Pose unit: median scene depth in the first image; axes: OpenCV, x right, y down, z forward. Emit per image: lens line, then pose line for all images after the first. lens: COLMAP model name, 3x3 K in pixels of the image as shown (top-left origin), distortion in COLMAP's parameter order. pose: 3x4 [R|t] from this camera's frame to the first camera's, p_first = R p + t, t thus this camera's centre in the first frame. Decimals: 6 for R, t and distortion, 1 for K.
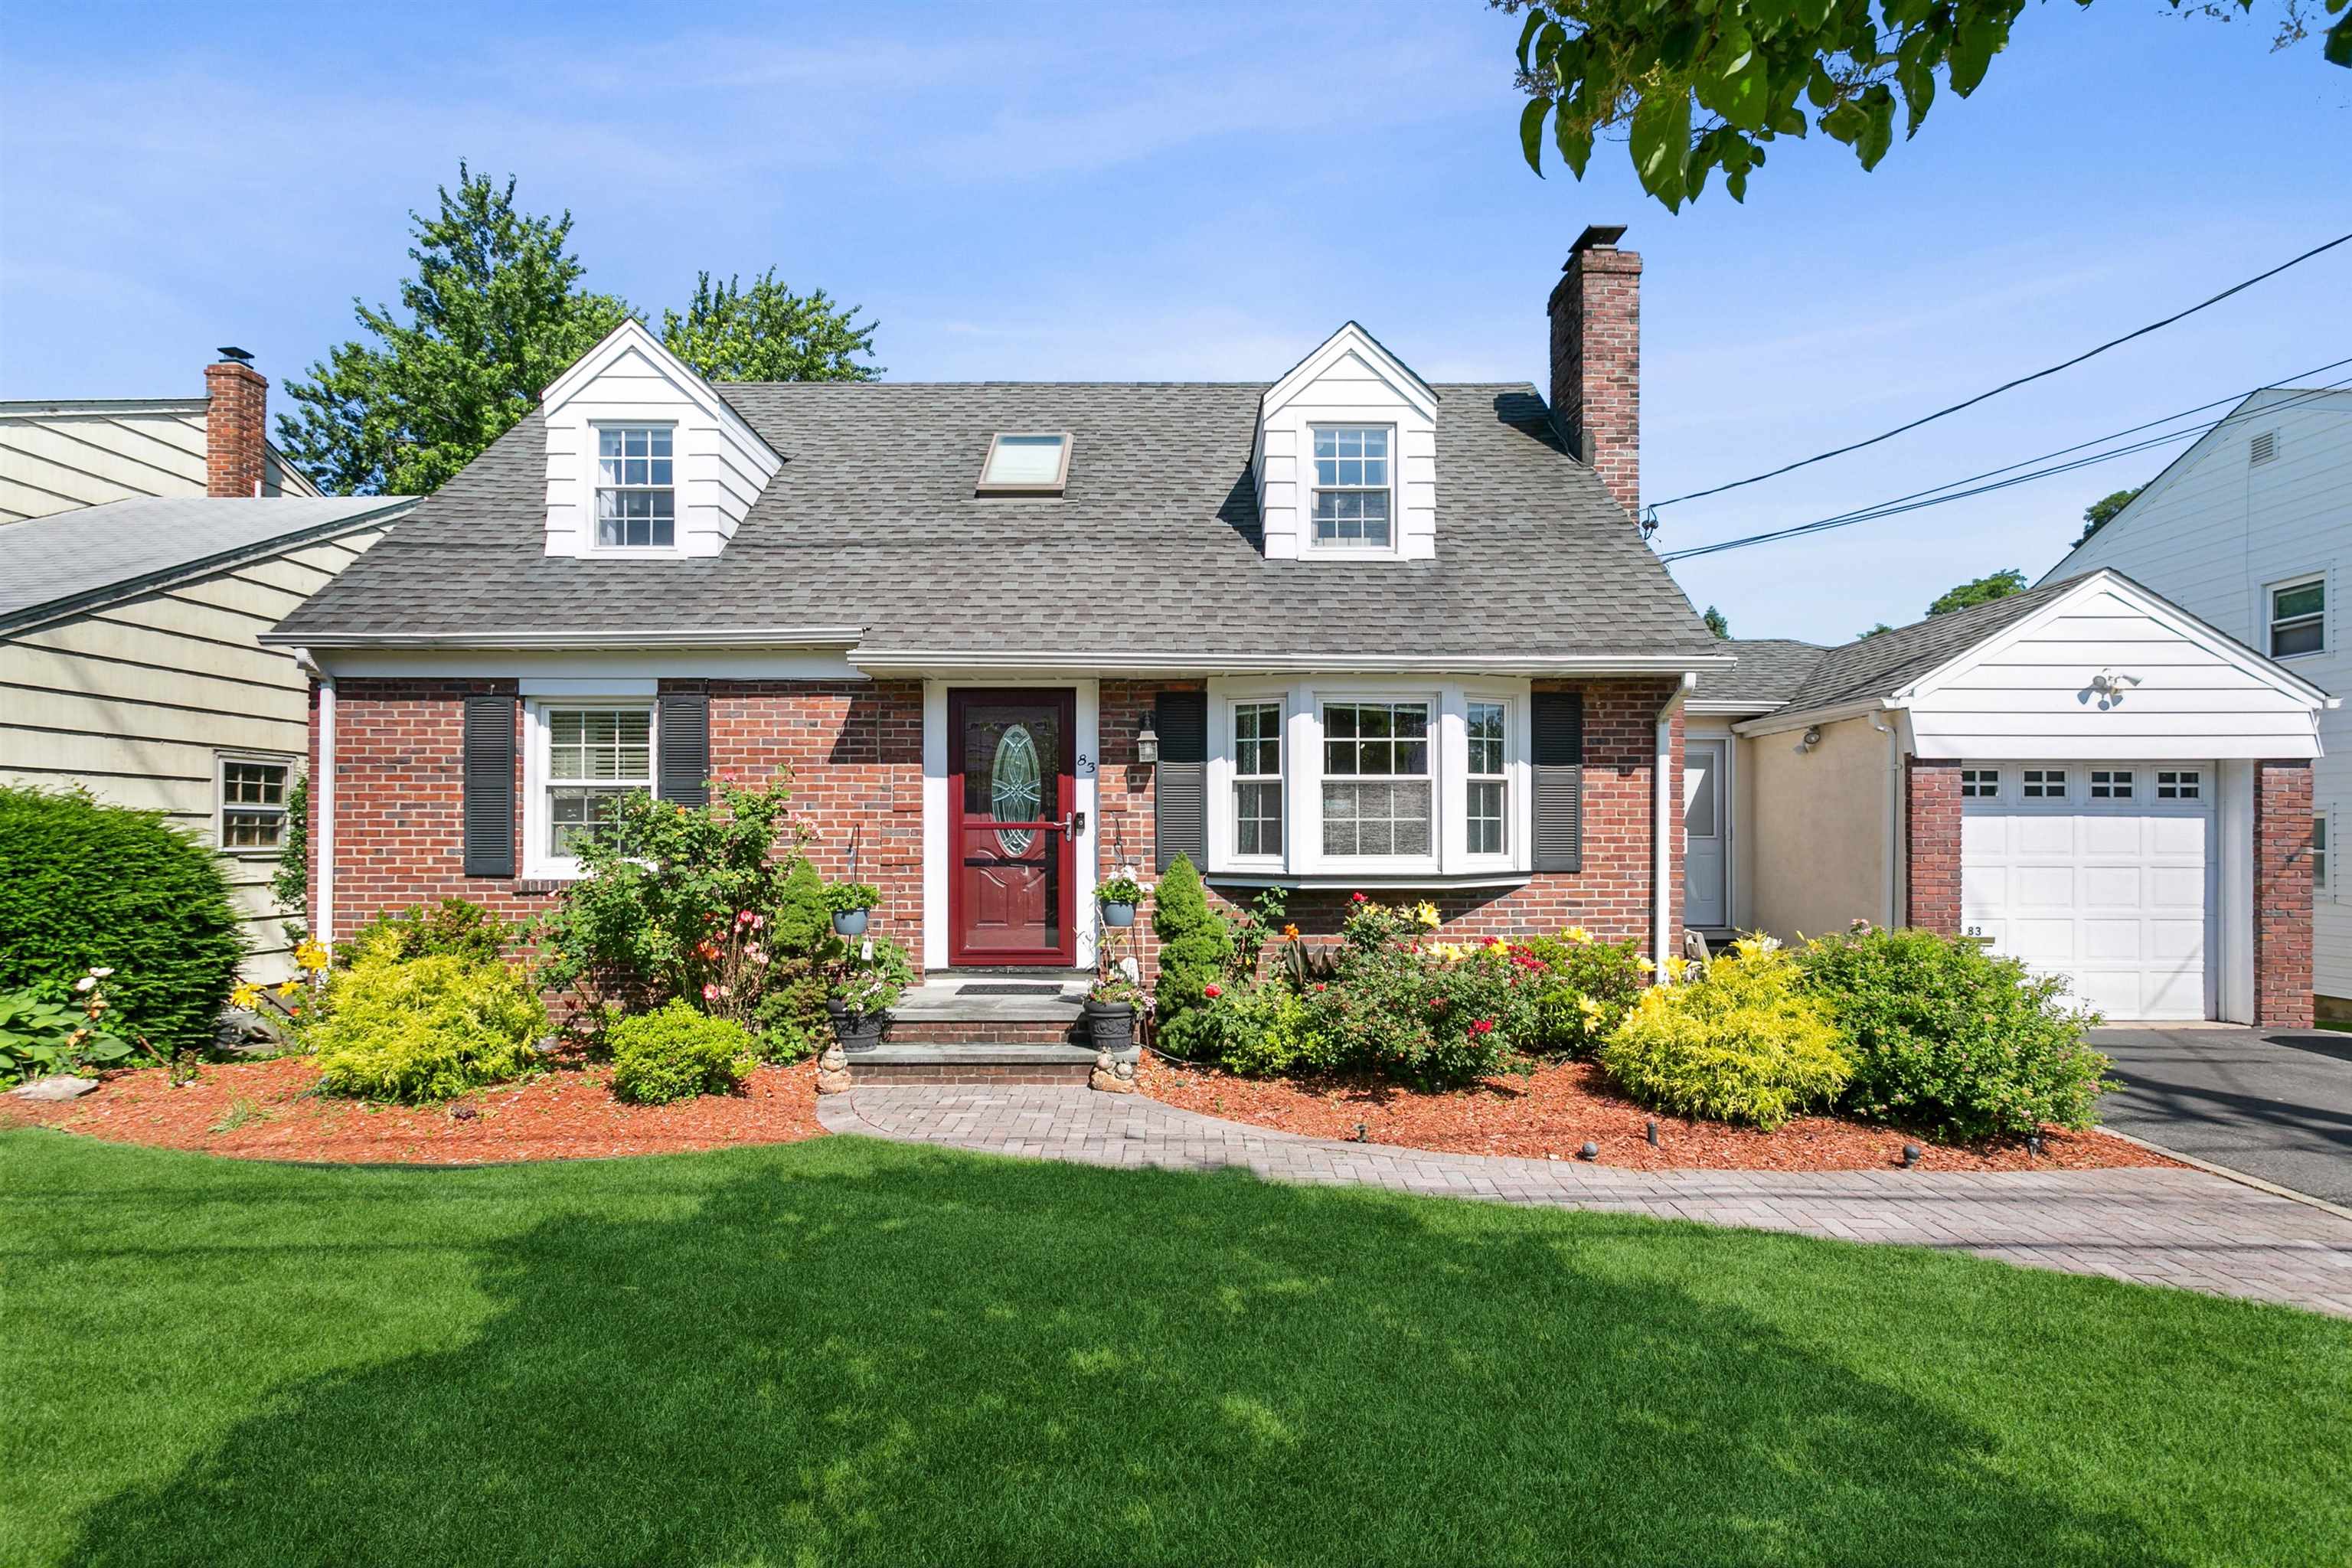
lens RADIAL K [[1151.7, 0, 1180.7], [0, 1151.7, 823.4], [0, 0, 1]] dist [0.002149, 0.000830]
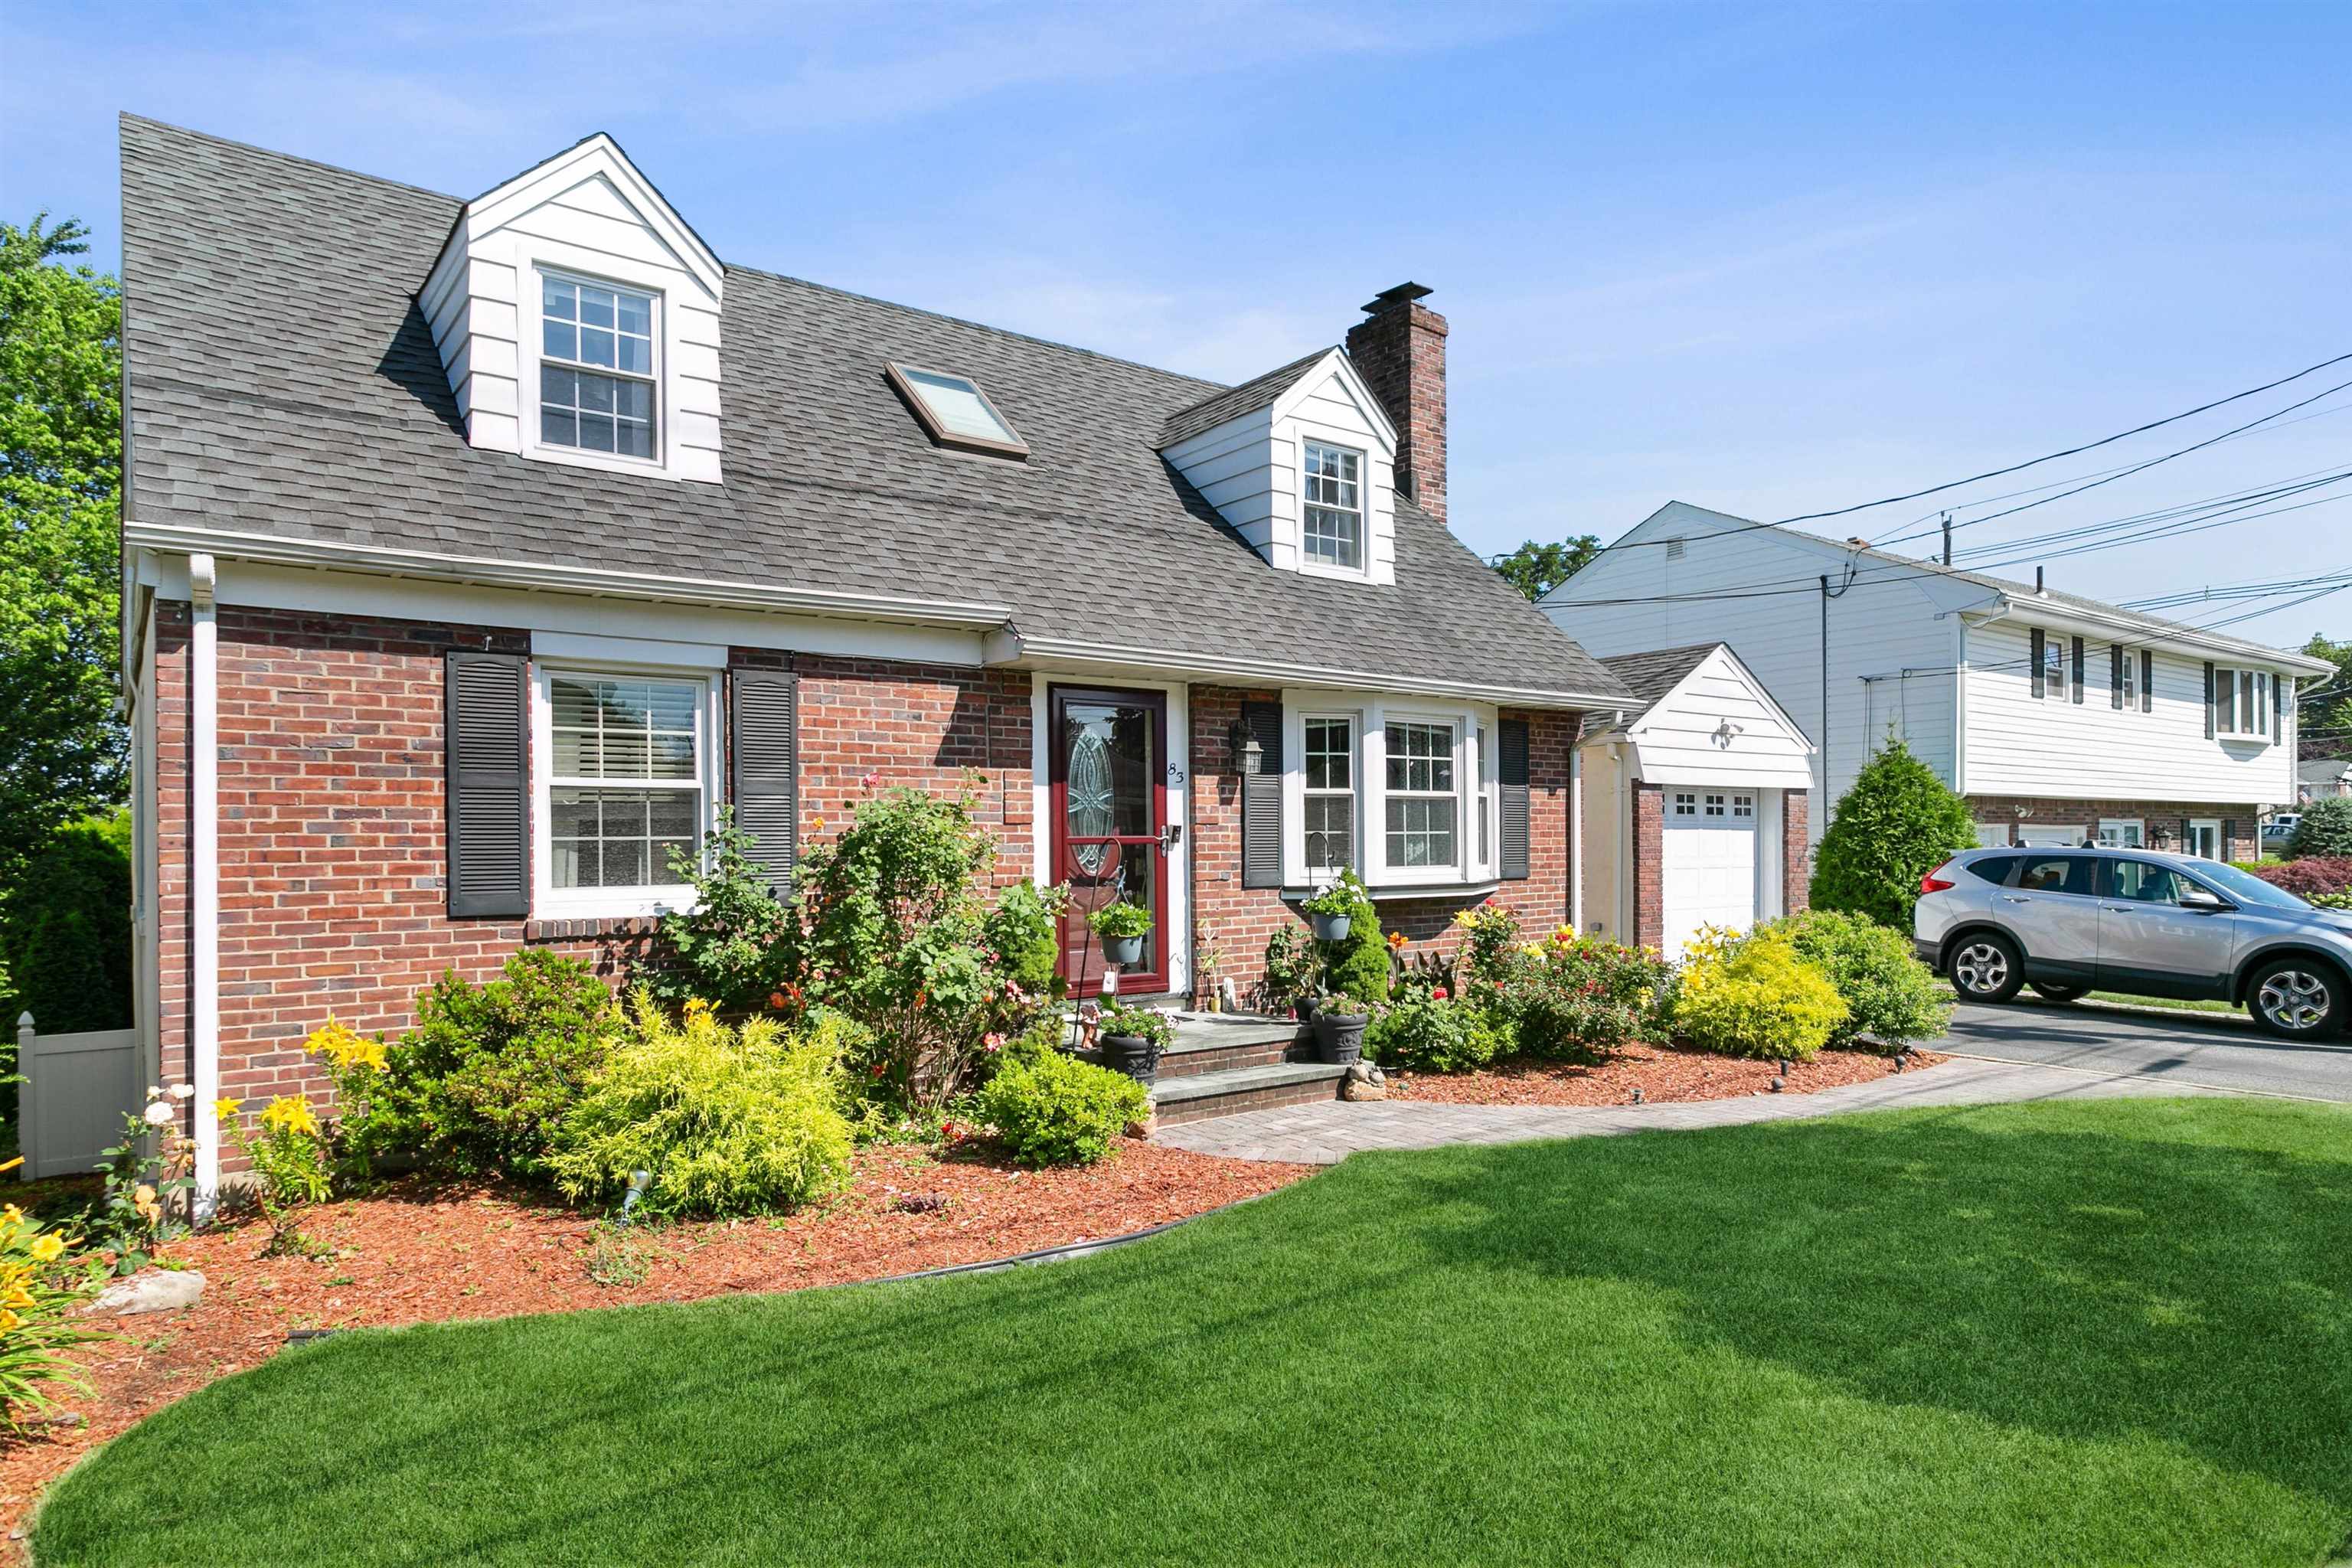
lens RADIAL K [[1419.6, 0, 1203.3], [0, 1419.6, 847.9], [0, 0, 1]] dist [0.006047, 0.000654]
pose [[0.795245, -0.007727, 0.606239, -0.767010], [0.003425, 0.999960, 0.008252, -0.000893], [-0.606278, -0.004486, 0.795240, 0.076095]]
